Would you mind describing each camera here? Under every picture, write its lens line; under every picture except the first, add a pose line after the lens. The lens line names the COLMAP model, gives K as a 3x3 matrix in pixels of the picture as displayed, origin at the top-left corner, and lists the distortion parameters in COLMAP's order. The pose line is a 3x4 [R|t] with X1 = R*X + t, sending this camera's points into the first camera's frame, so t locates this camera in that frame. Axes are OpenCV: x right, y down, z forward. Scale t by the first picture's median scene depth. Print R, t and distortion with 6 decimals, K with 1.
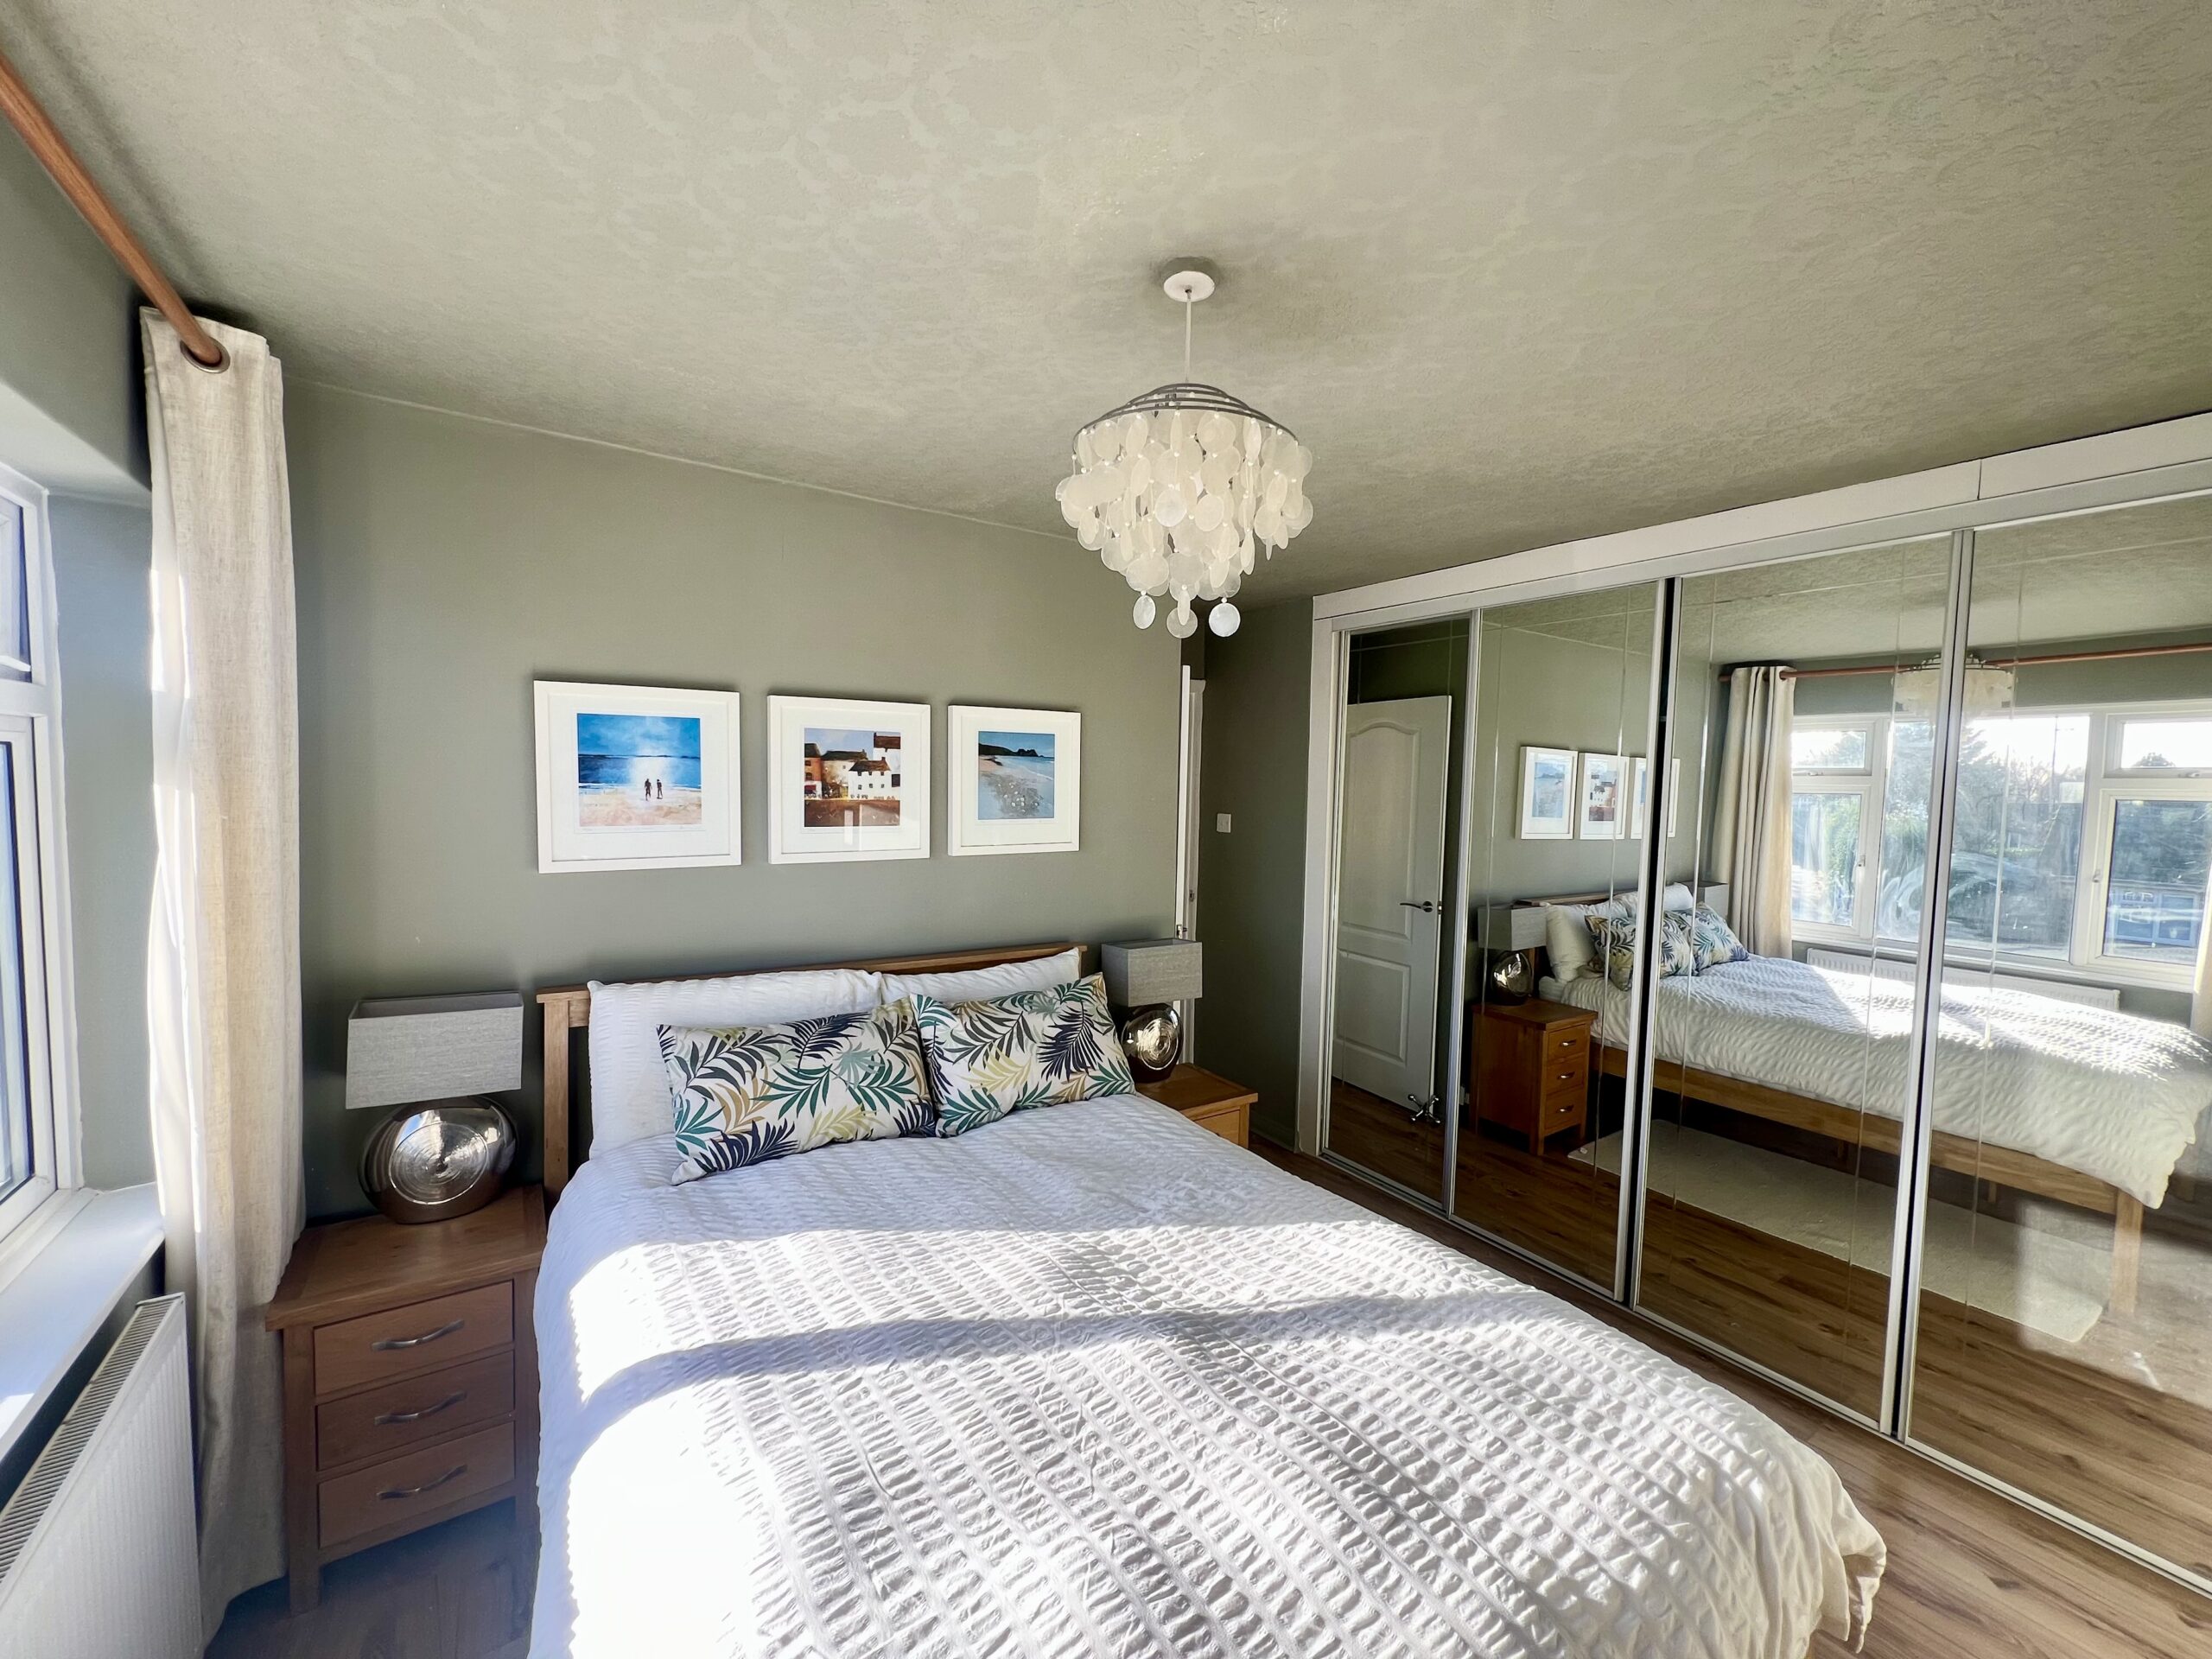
lens RADIAL K [[886.5, 0, 1106.0], [0, 886.5, 829.5], [0, 0, 1]] dist [0.000662, 0.000830]
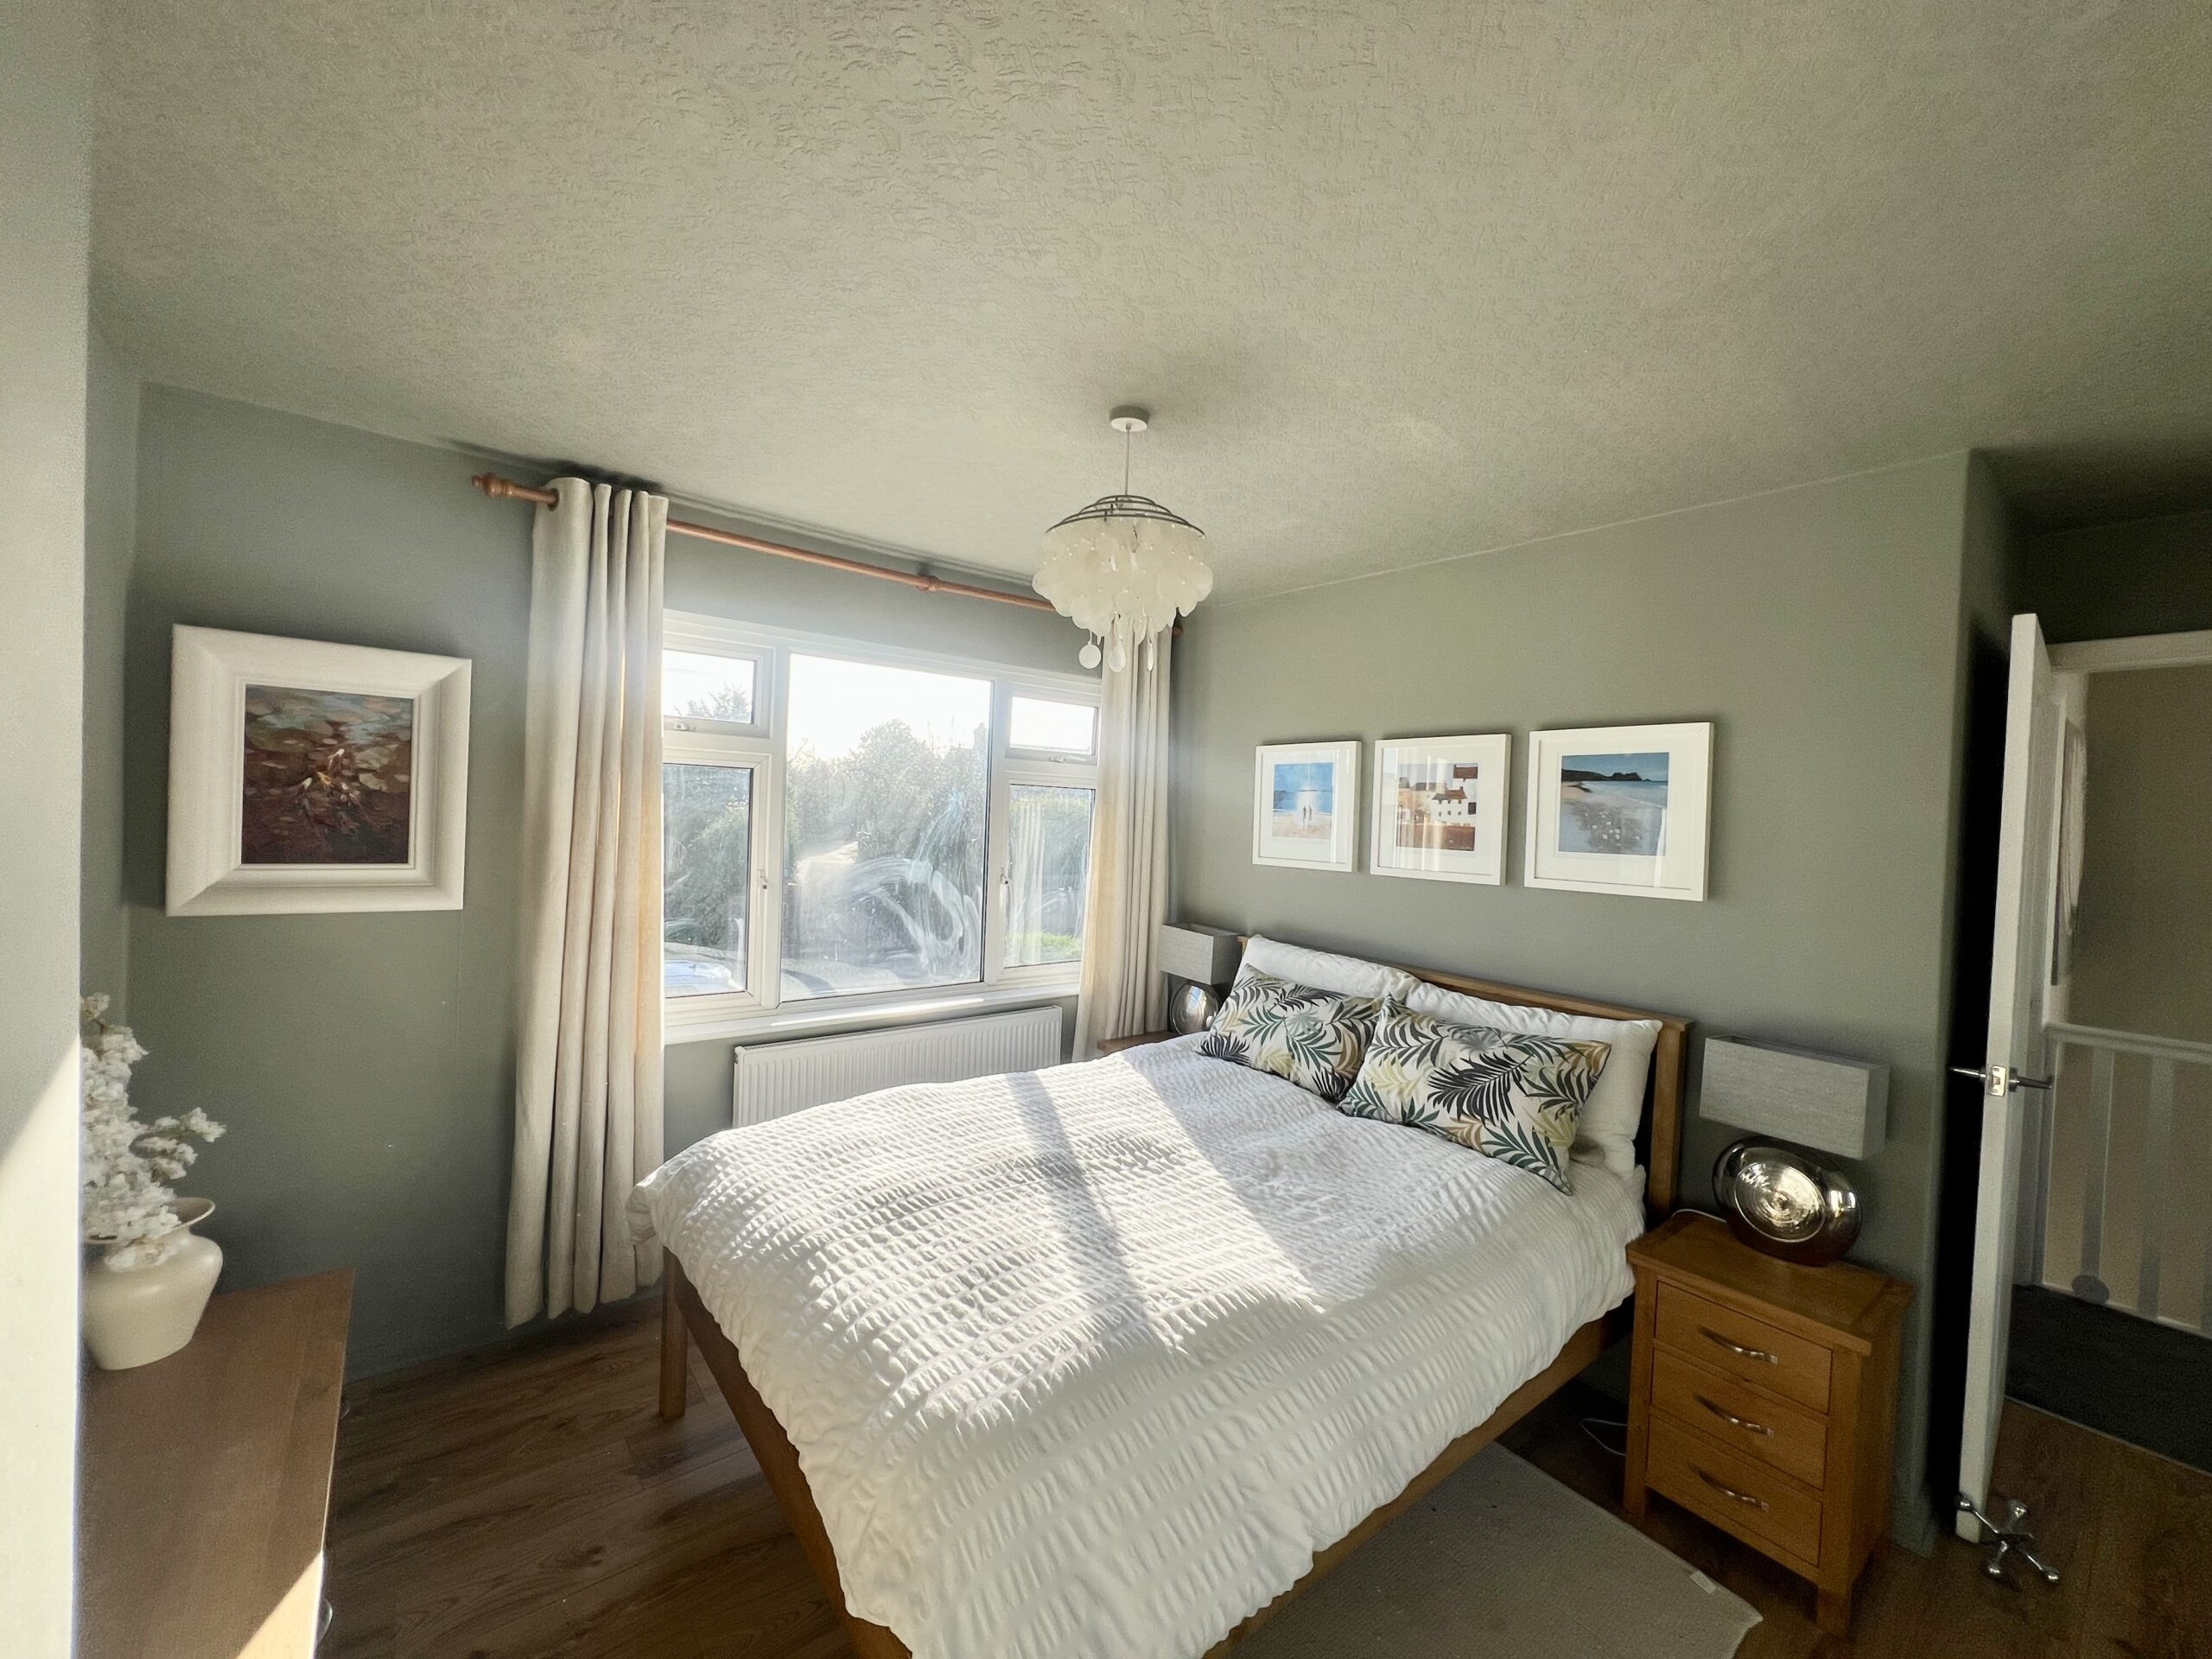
lens RADIAL K [[886.5, 0, 1106.0], [0, 886.5, 829.5], [0, 0, 1]] dist [0.000662, 0.000830]
pose [[0.085486, 0.001430, -0.996338, 0.929086], [-0.096236, 0.995335, -0.006828, 0.022935], [0.991681, 0.096467, 0.085224, 0.567621]]
